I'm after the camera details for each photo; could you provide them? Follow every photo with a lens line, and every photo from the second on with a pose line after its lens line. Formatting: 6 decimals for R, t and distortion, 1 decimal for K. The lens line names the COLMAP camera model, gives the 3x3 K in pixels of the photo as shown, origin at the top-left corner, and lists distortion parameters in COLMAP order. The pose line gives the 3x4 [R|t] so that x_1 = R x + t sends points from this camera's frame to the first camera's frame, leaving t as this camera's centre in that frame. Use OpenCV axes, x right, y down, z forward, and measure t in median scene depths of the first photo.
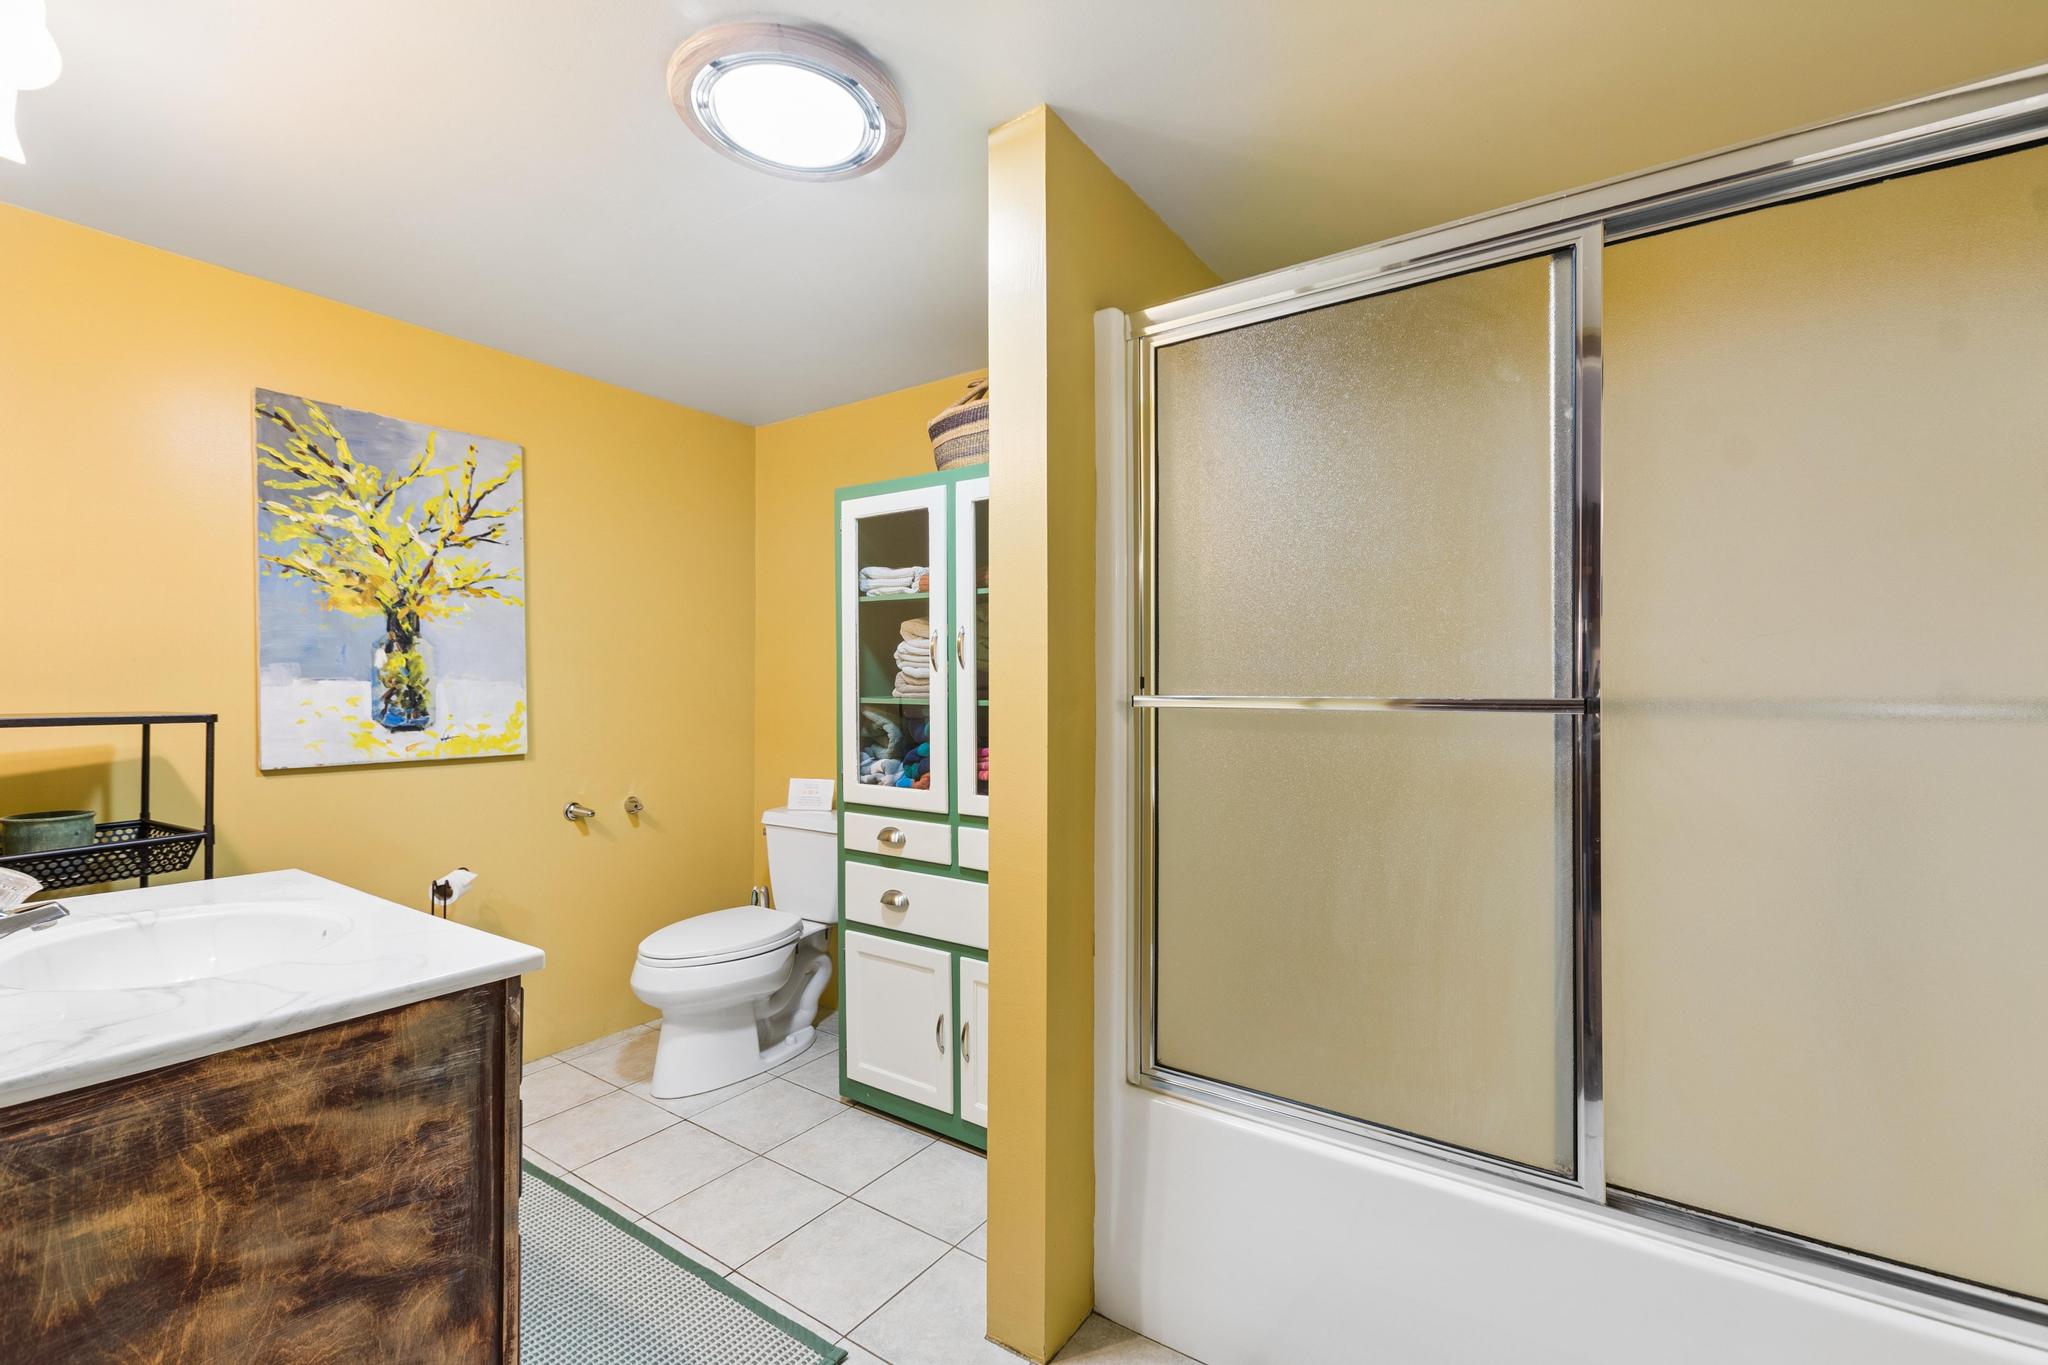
lens RADIAL K [[894.1, 0, 1030.3], [0, 894.1, 714.7], [0, 0, 1]] dist [0.011493, -0.005445]
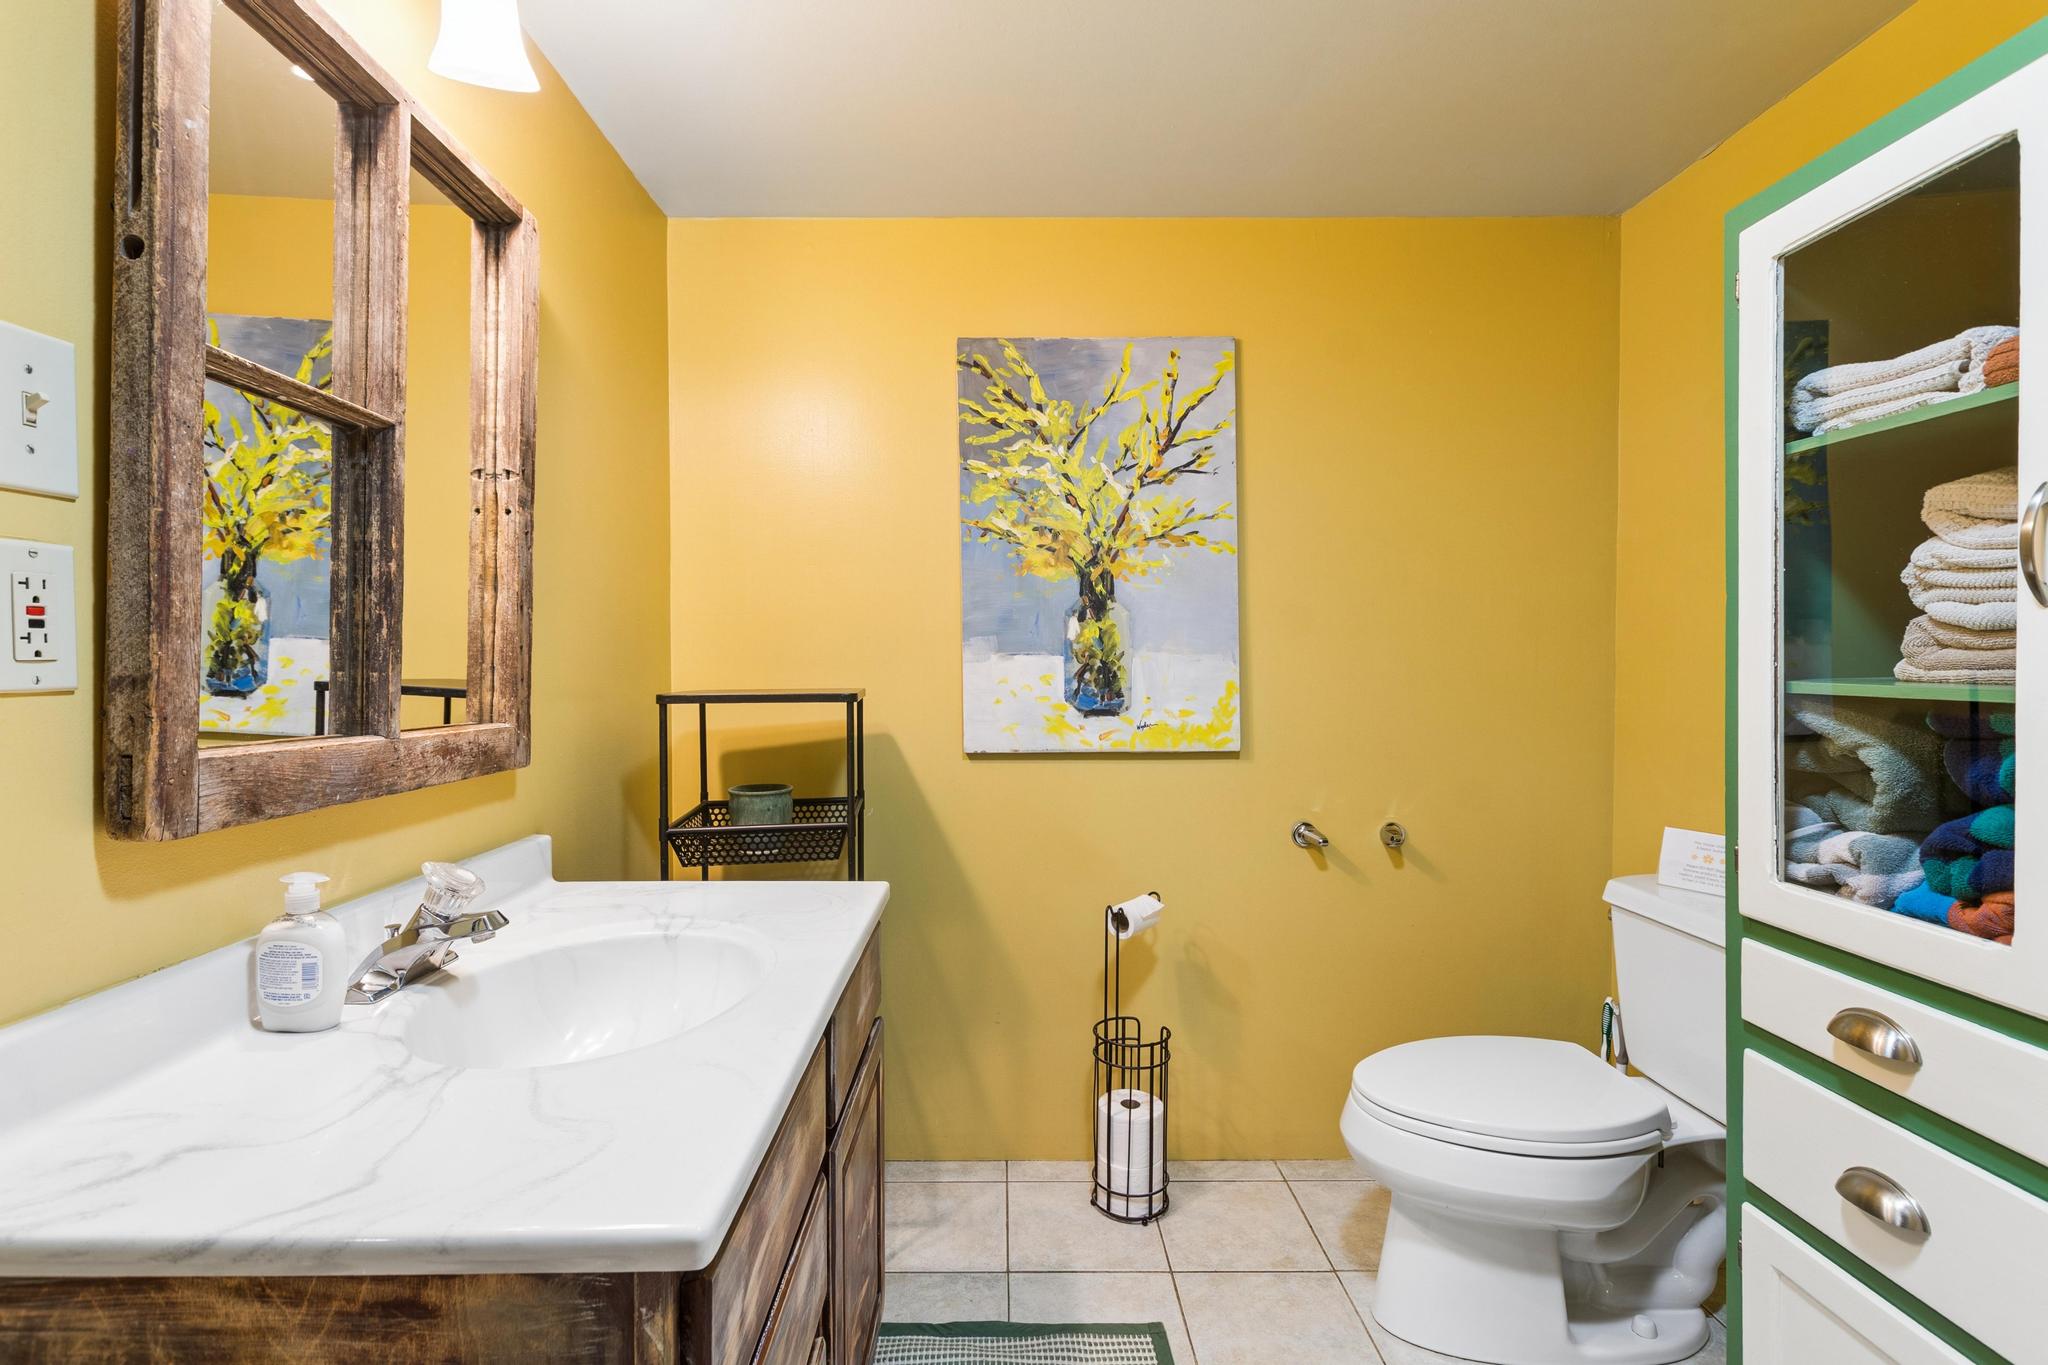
lens RADIAL K [[914.6, 0, 1038.1], [0, 914.6, 679.1], [0, 0, 1]] dist [0.002564, -0.001447]
pose [[0.565986, 0.008822, -0.824368, -0.034363], [-0.020146, 0.999792, -0.003133, -0.011862], [0.824169, 0.018381, 0.566046, 0.484835]]
